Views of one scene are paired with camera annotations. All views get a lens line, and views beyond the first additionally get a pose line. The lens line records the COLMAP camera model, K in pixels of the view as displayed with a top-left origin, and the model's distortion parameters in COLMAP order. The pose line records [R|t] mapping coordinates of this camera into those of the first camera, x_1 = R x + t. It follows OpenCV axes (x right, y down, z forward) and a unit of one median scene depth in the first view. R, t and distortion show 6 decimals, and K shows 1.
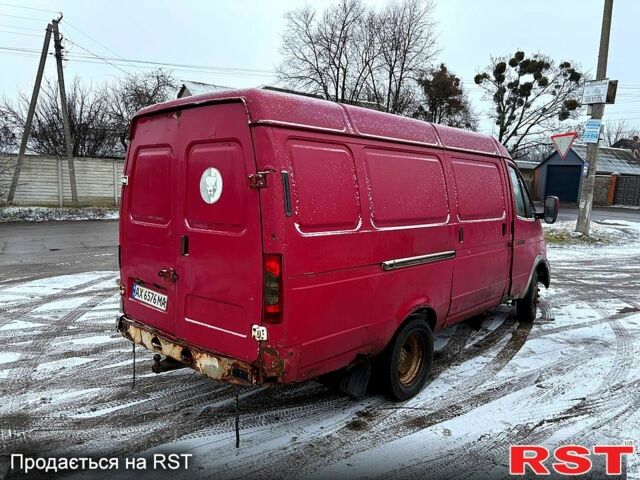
lens RADIAL K [[498.0, 0, 320.0], [0, 498.0, 240.0], [0, 0, 1]] dist [-0.002217, 0.000471]
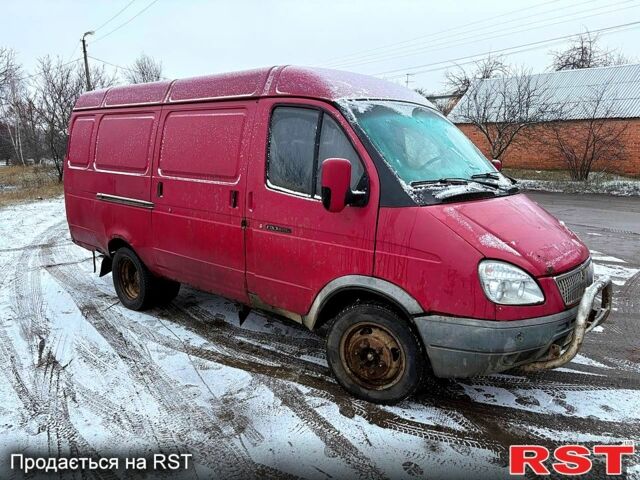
lens RADIAL K [[498.0, 0, 320.0], [0, 498.0, 240.0], [0, 0, 1]] dist [-0.002217, 0.000471]
pose [[-0.001648, 0.167734, -0.985831, 1.436805], [-0.119474, 0.978738, 0.166727, -0.129117], [0.992836, 0.118056, 0.018426, 1.463950]]
